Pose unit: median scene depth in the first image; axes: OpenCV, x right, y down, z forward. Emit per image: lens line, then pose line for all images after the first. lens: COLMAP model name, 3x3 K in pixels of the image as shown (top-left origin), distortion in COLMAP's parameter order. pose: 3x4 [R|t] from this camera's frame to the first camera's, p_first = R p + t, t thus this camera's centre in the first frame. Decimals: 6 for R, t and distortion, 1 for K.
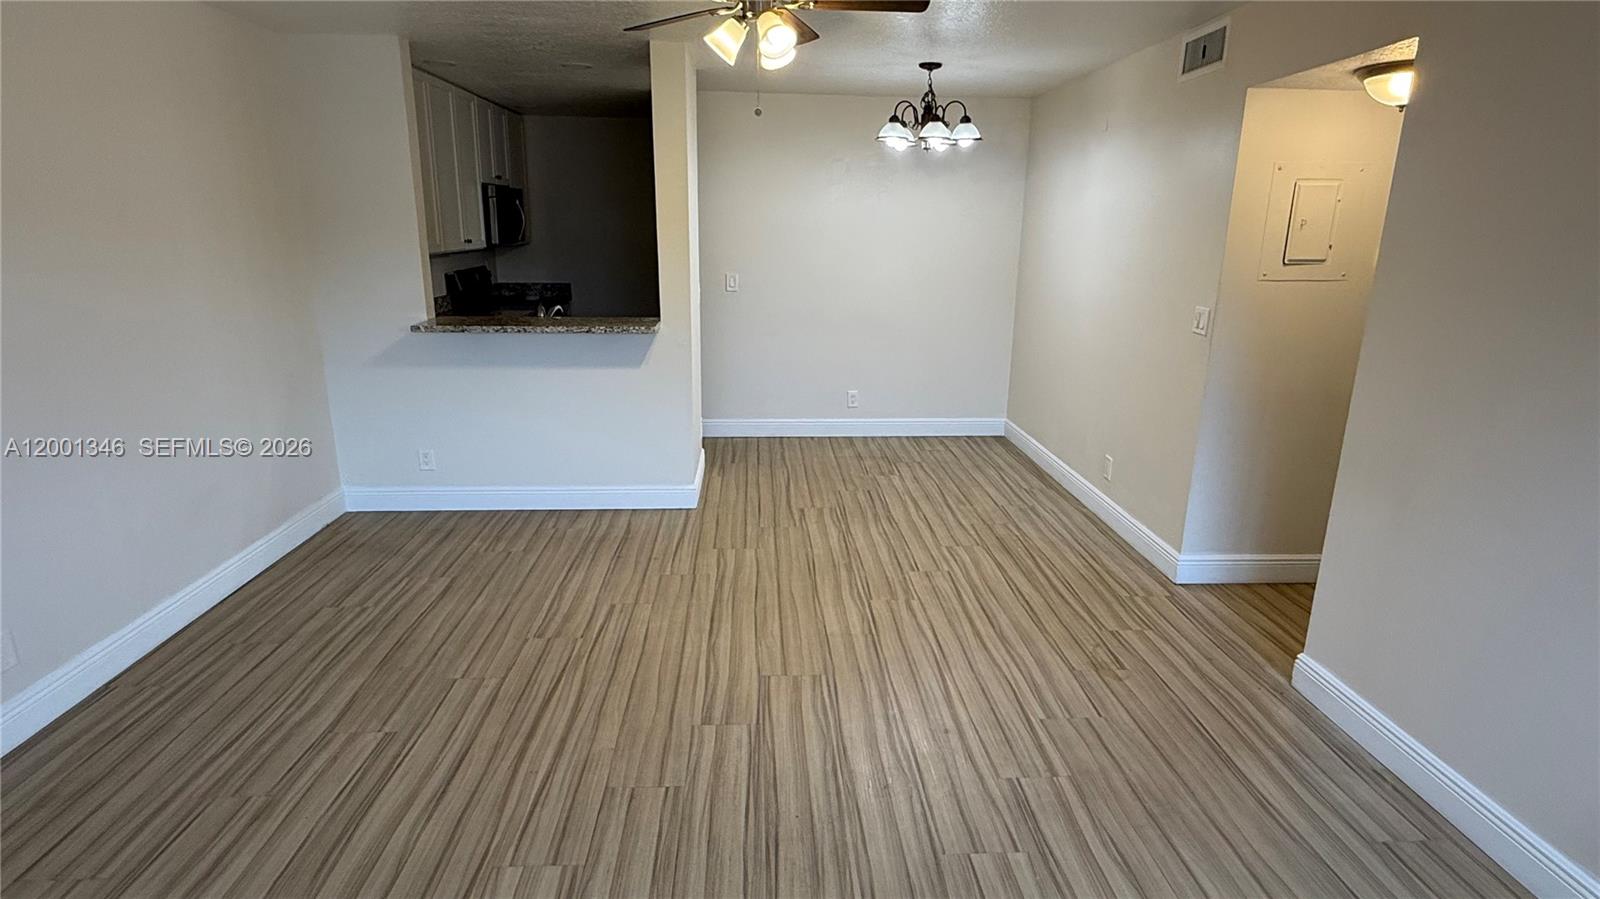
lens RADIAL K [[843.8, 0, 791.8], [0, 843.8, 455.3], [0, 0, 1]] dist [0.005169, 0.000456]
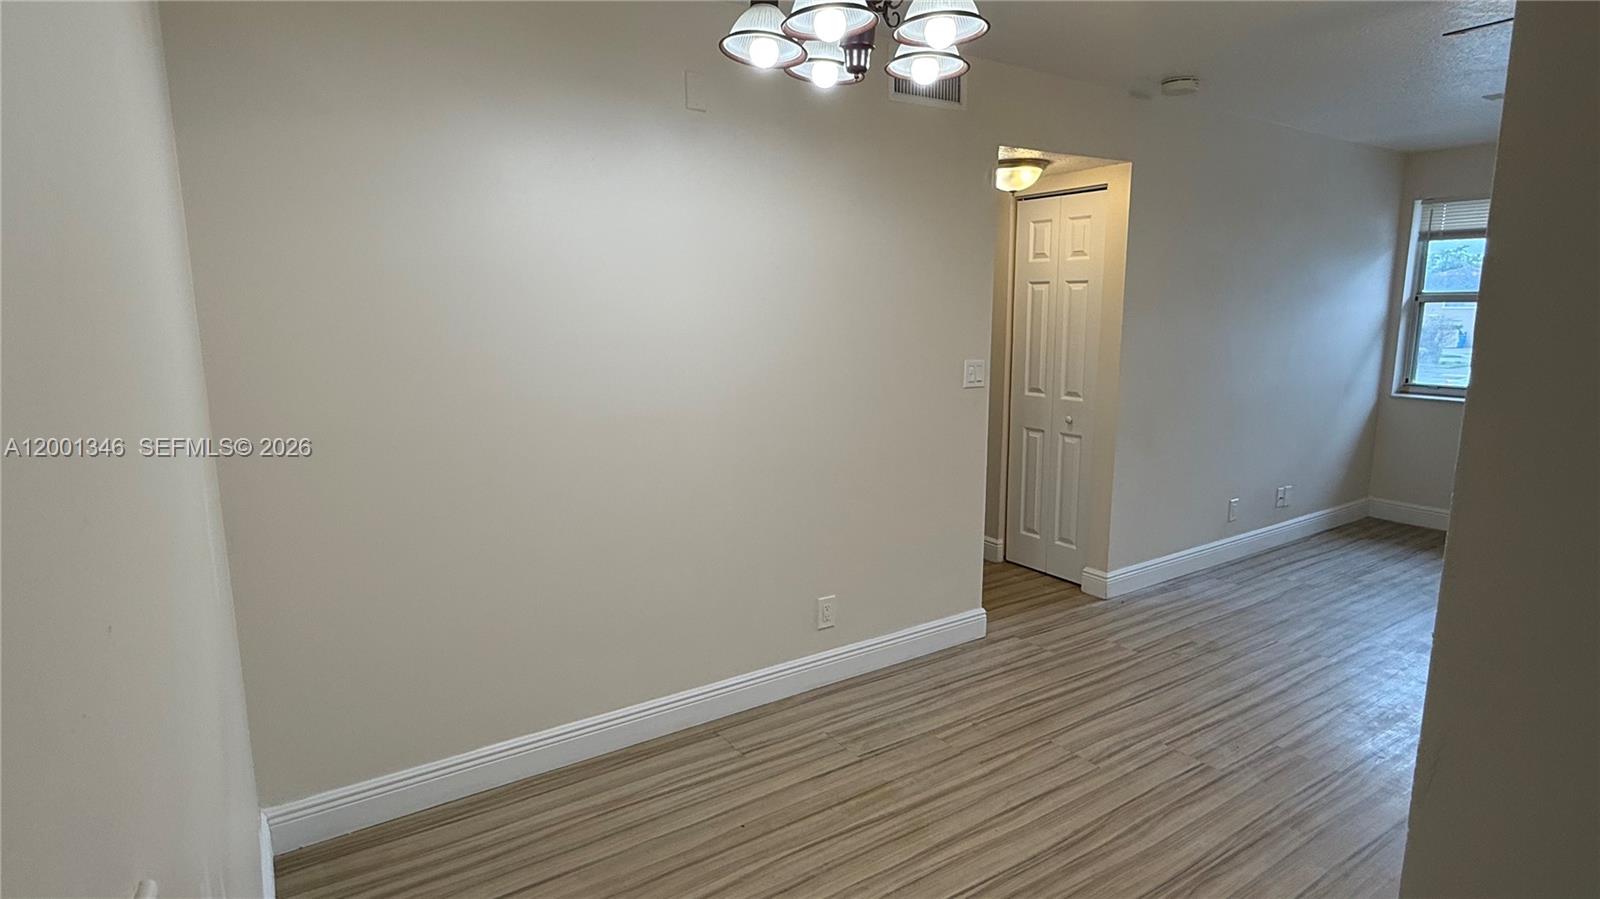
lens RADIAL K [[843.8, 0, 812.4], [0, 843.8, 455.5], [0, 0, 1]] dist [0.005169, 0.000456]
pose [[-0.531073, -0.161455, 0.831802, -0.193975], [0.222341, 0.920725, 0.320671, -0.351997], [-0.817635, 0.355243, -0.453074, 1.348687]]
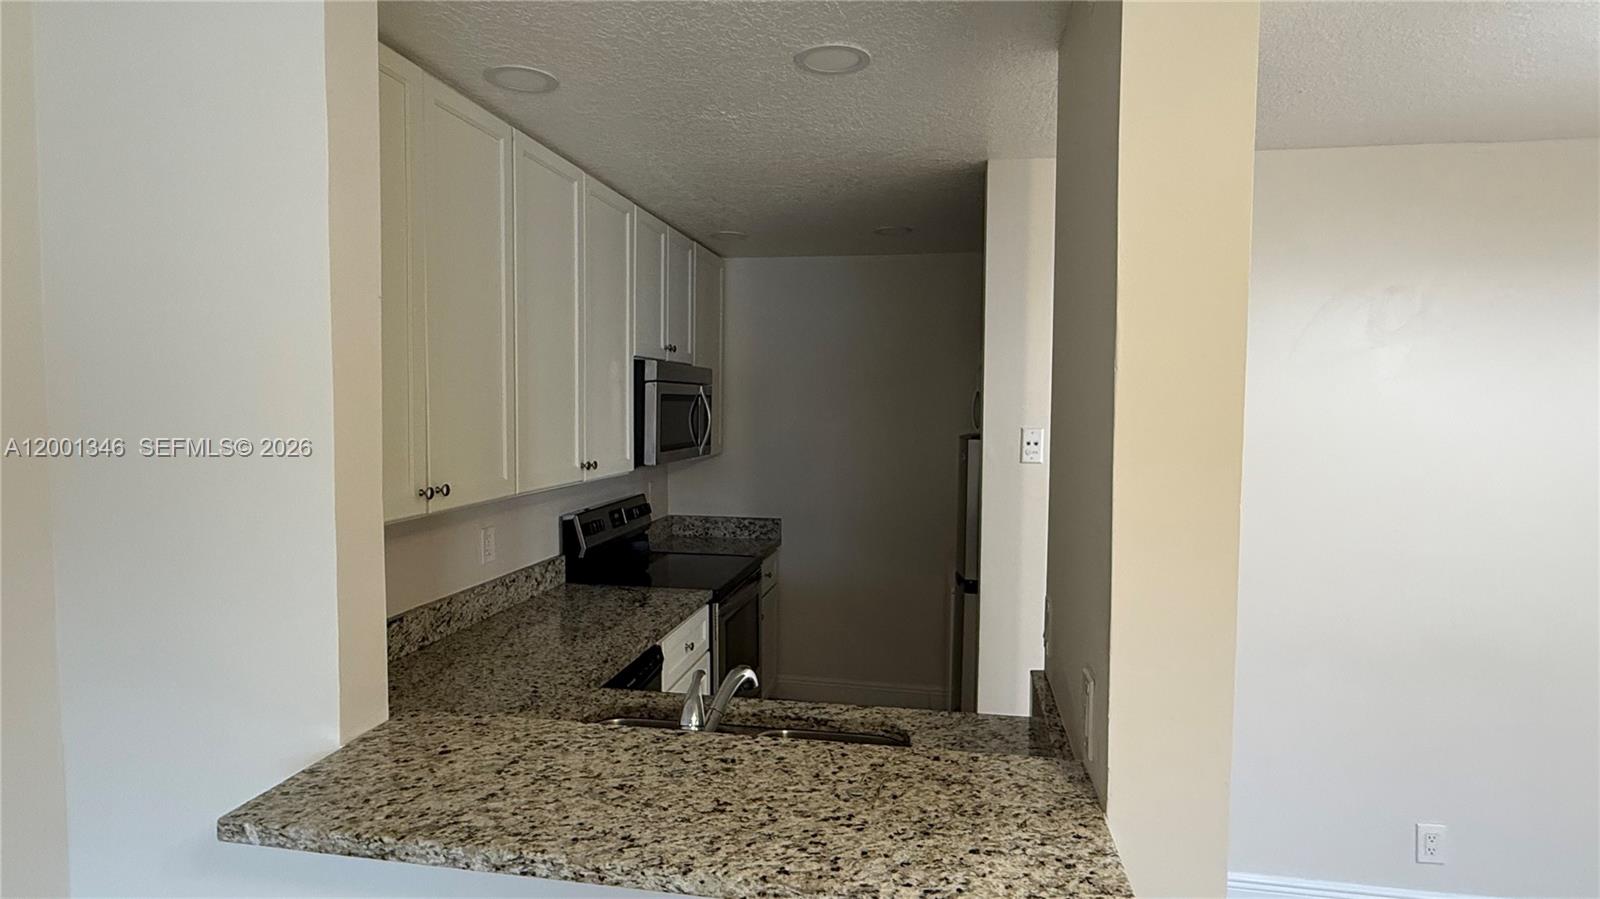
lens RADIAL K [[843.8, 0, 811.3], [0, 843.8, 443.8], [0, 0, 1]] dist [0.005169, 0.000456]
pose [[0.976659, 0.005356, -0.214728, -0.142859], [-0.053061, 0.974722, -0.217027, -0.160662], [0.208138, 0.223355, 0.952256, 0.534175]]
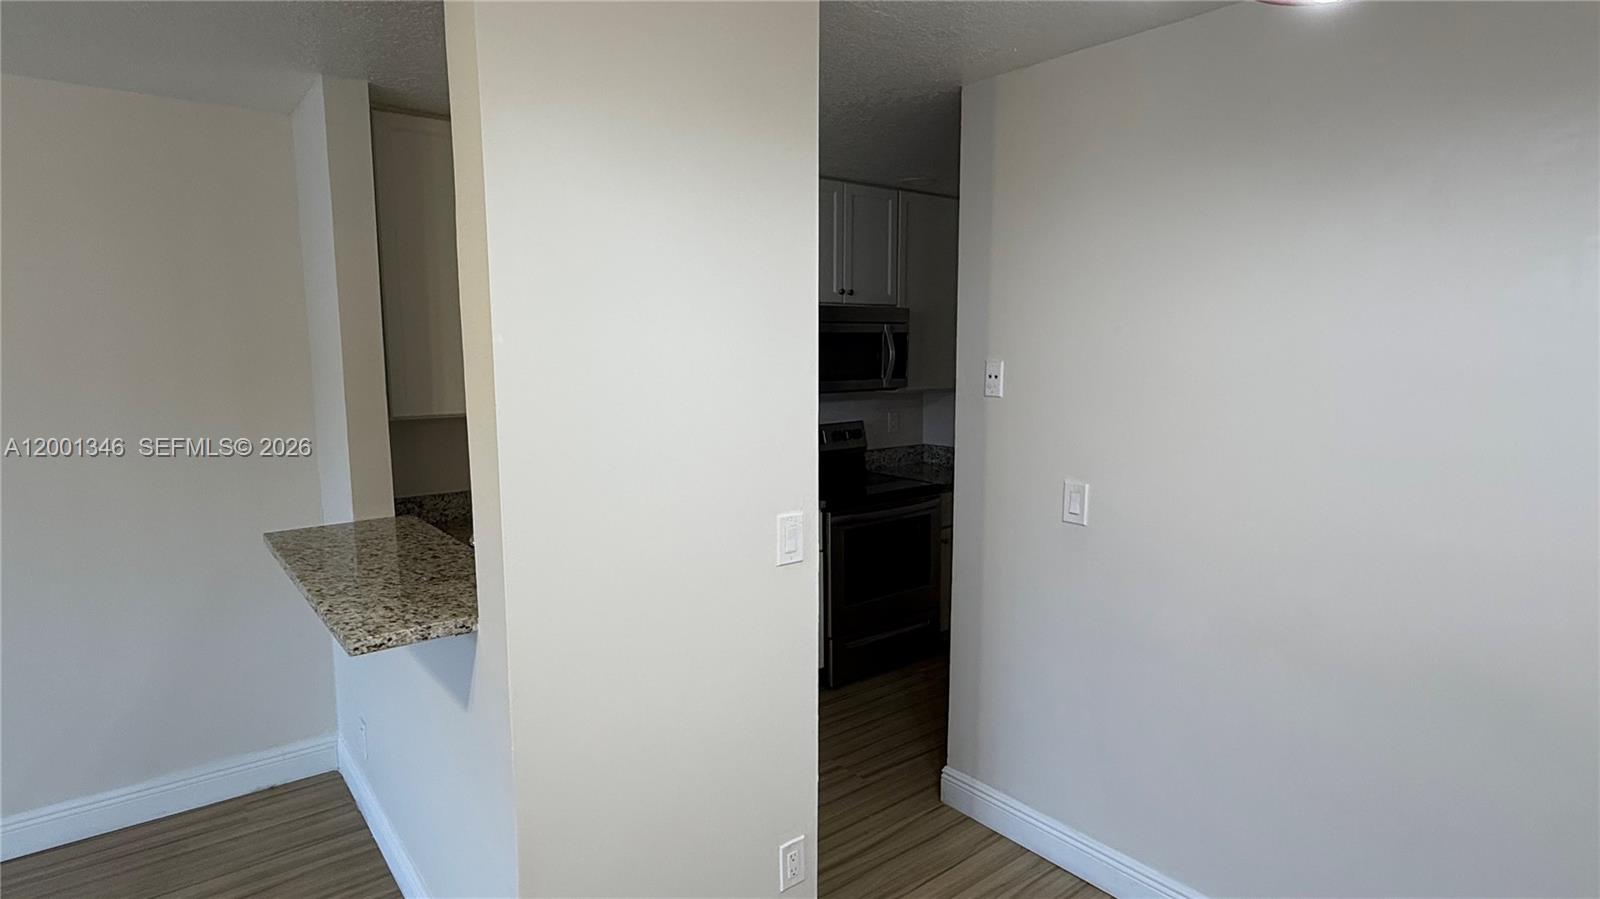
lens RADIAL K [[843.8, 0, 793.6], [0, 843.8, 446.9], [0, 0, 1]] dist [0.005169, 0.000456]
pose [[0.589697, 0.084687, -0.803172, 0.183952], [-0.206897, 0.977141, -0.048876, -0.188056], [0.780673, 0.194996, 0.593739, 0.661409]]
